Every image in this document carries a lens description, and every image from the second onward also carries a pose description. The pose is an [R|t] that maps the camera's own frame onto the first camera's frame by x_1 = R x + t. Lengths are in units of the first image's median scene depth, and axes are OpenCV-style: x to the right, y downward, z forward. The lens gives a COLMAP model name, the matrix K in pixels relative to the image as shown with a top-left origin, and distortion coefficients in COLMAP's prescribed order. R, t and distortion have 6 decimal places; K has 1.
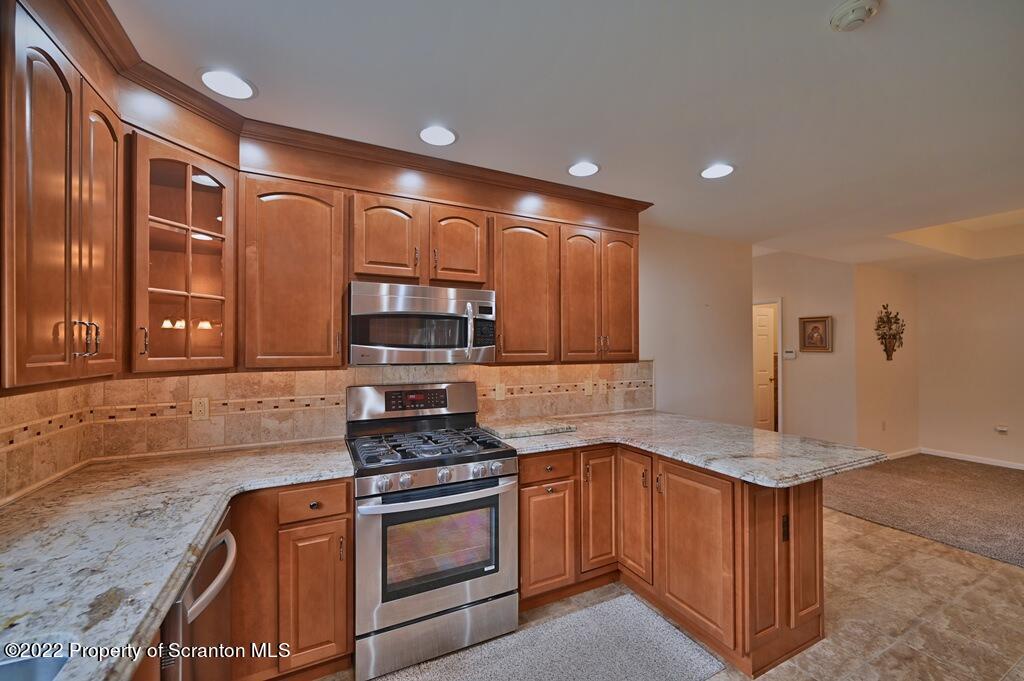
lens RADIAL K [[405.9, 0, 504.4], [0, 405.9, 345.4], [0, 0, 1]] dist [0.000113, 0.000086]
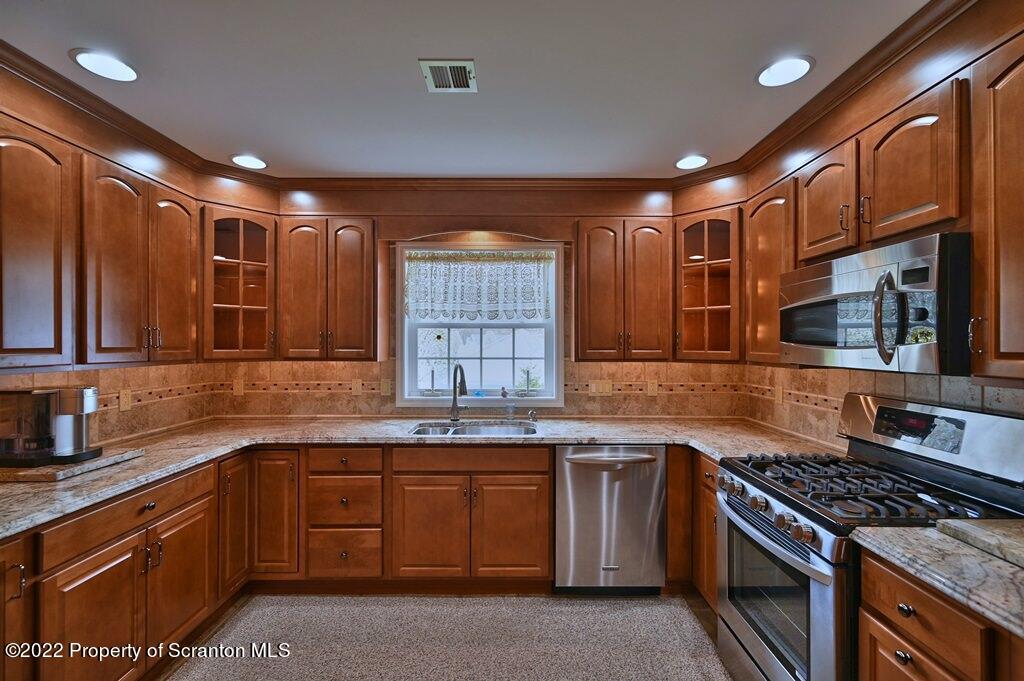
lens RADIAL K [[454.0, 0, 518.6], [0, 454.0, 347.0], [0, 0, 1]] dist [-0.000541, 0.002296]
pose [[-0.430450, 0.006598, -0.902590, 0.599659], [0.004776, 0.999976, 0.005033, 0.001728], [0.902602, -0.002144, -0.430471, 0.647473]]
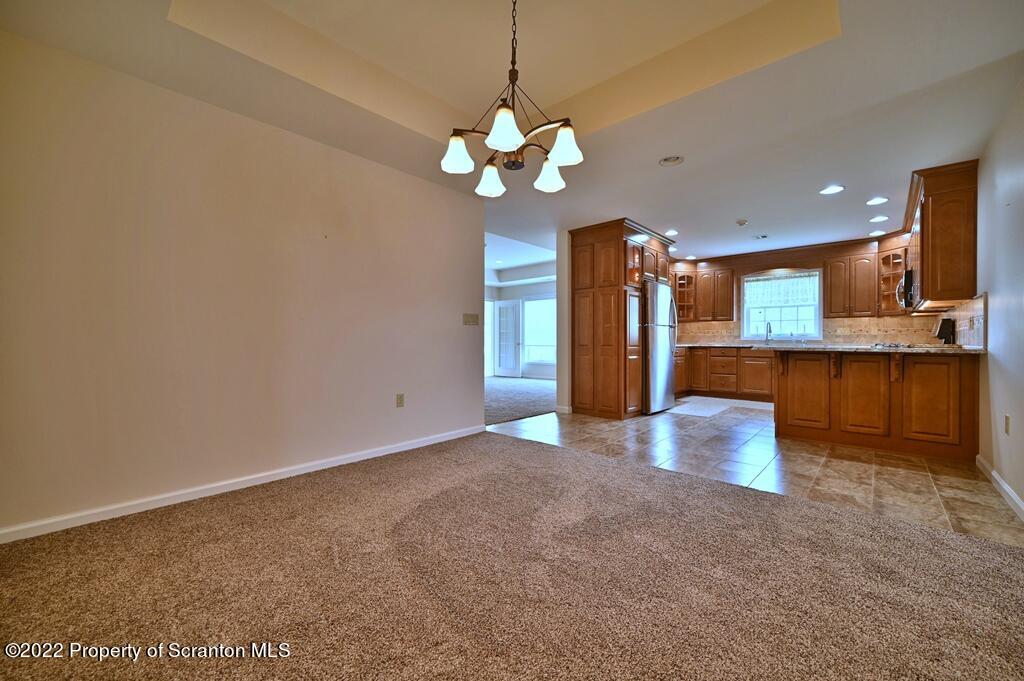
lens RADIAL K [[405.9, 0, 516.0], [0, 405.9, 347.0], [0, 0, 1]] dist [0.000113, 0.000086]
pose [[-0.924718, 0.006578, -0.380596, 2.022230], [0.002987, 0.999945, 0.010026, 0.169314], [0.380641, 0.008134, -0.924687, 1.734786]]
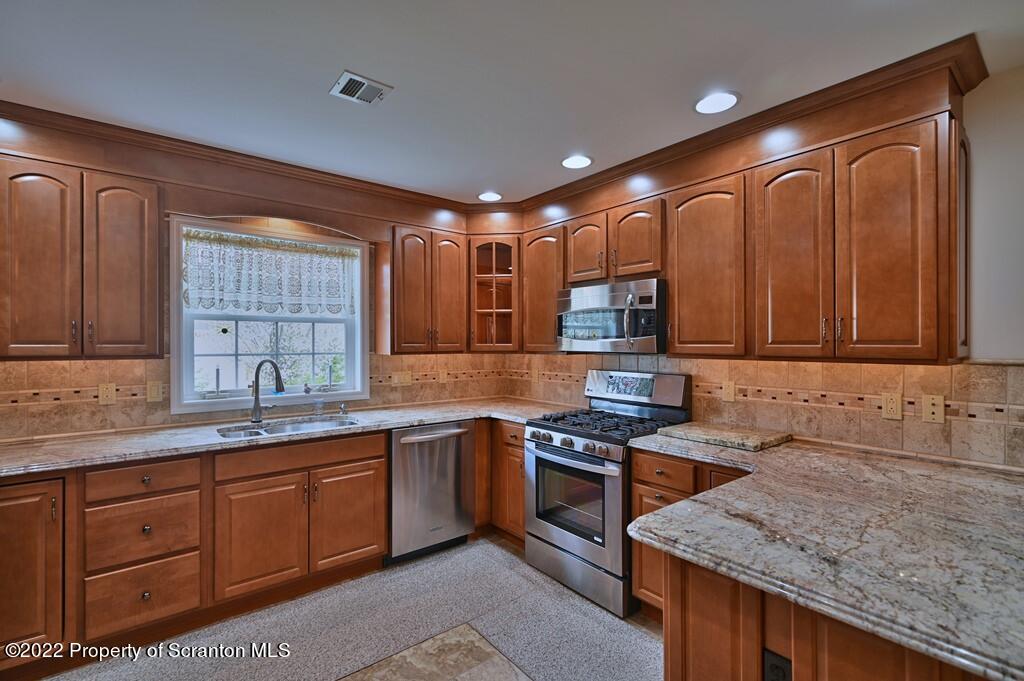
lens RADIAL K [[454.0, 0, 527.6], [0, 454.0, 348.8], [0, 0, 1]] dist [-0.000541, 0.002296]
pose [[0.239473, 0.014287, -0.970798, 0.790271], [0.006914, 0.999841, 0.016420, 0.009912], [0.970878, -0.010644, 0.239336, 0.380270]]
